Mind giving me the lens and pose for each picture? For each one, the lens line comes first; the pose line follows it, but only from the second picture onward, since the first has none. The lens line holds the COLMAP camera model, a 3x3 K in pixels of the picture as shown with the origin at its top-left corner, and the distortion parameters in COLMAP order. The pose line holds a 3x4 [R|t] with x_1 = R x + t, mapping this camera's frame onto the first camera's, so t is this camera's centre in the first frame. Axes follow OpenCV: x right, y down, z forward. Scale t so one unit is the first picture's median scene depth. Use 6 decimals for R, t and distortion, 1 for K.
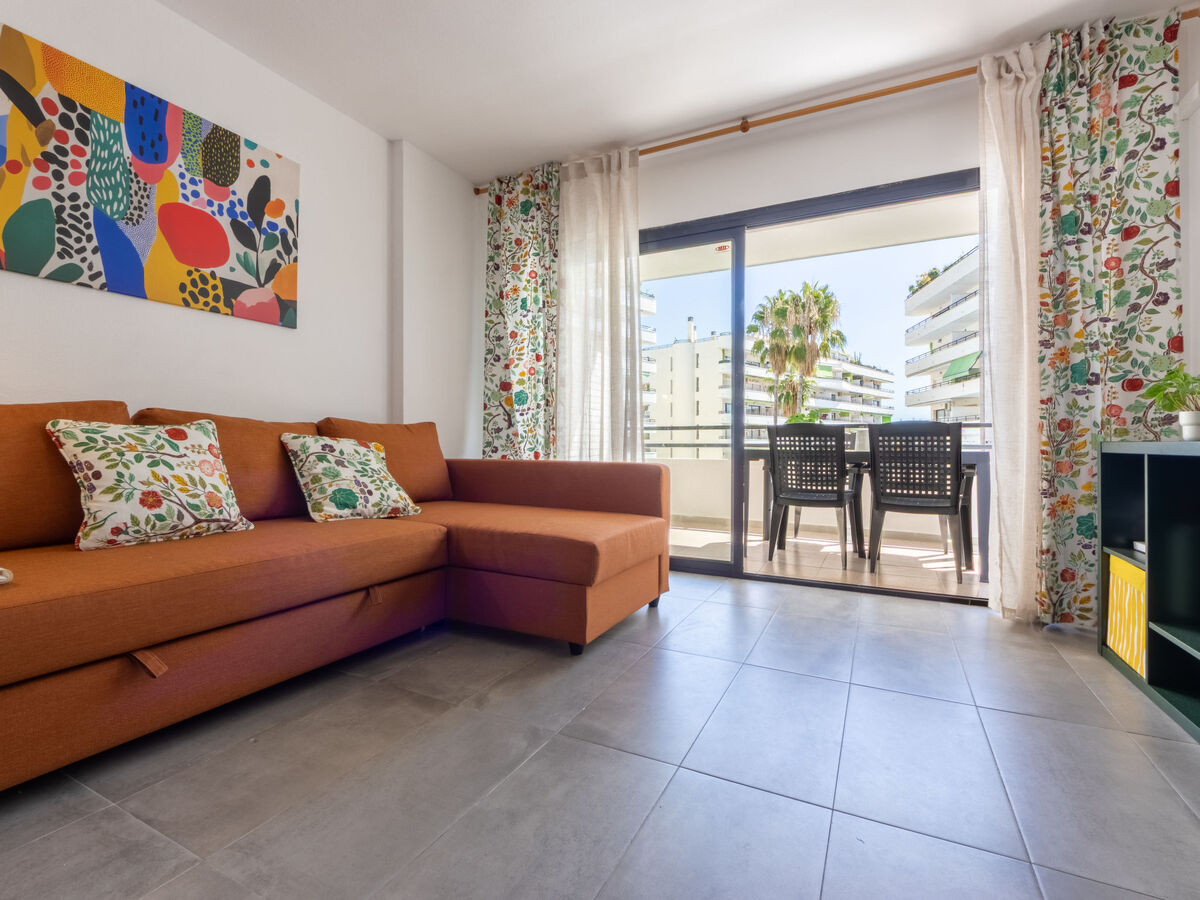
lens RADIAL K [[542.5, 0, 610.1], [0, 542.5, 445.5], [0, 0, 1]] dist [-0.002625, -0.005406]
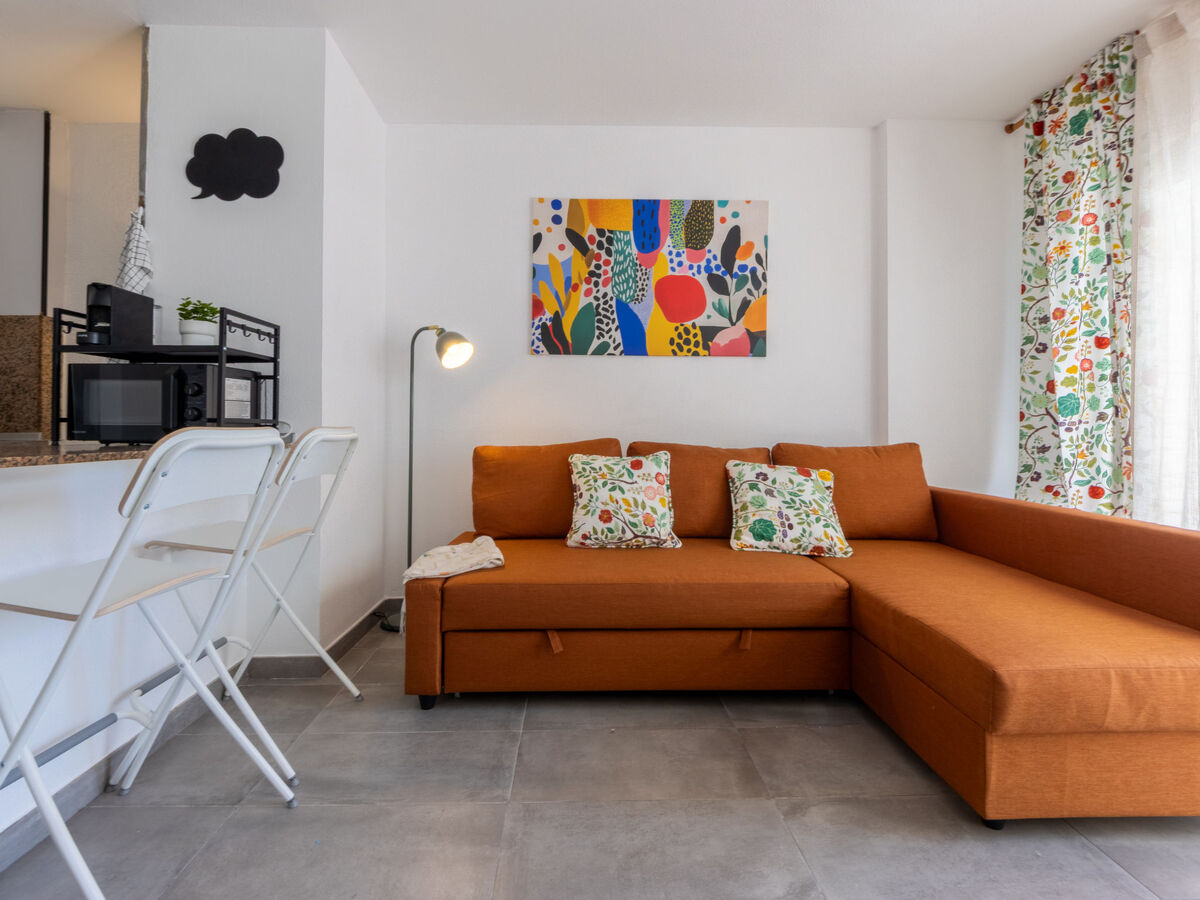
lens RADIAL K [[565.5, 0, 597.8], [0, 565.5, 423.6], [0, 0, 1]] dist [0.004555, -0.008286]
pose [[0.472331, -0.006137, -0.881400, 0.270399], [-0.004302, 0.999948, -0.009268, -0.081658], [0.881411, 0.008169, 0.472280, 0.210426]]
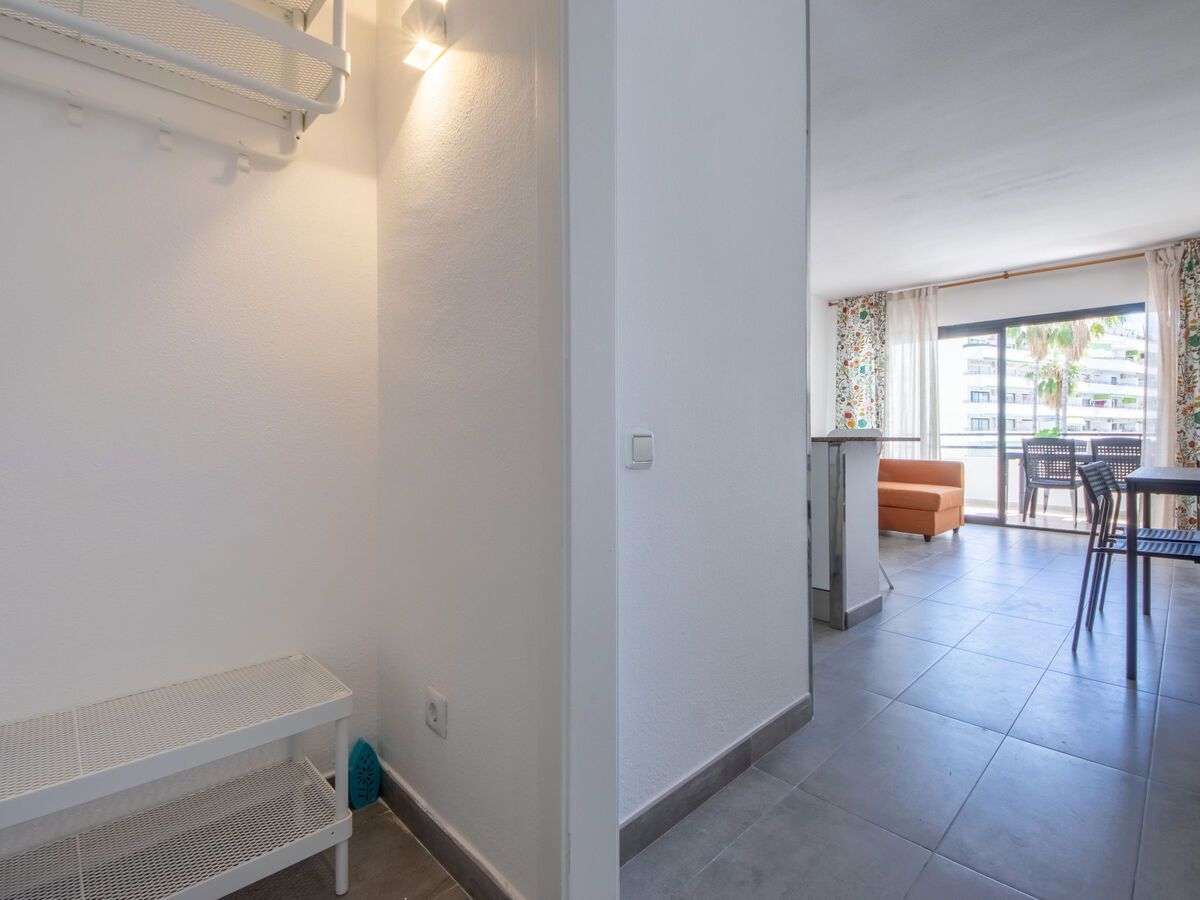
lens RADIAL K [[560.8, 0, 652.9], [0, 560.8, 435.3], [0, 0, 1]] dist [0.027245, -0.034756]
pose [[0.955295, -0.001513, -0.295652, -0.406125], [0.000330, 0.999992, -0.004050, -0.060180], [0.295655, 0.003771, 0.955287, -1.445066]]
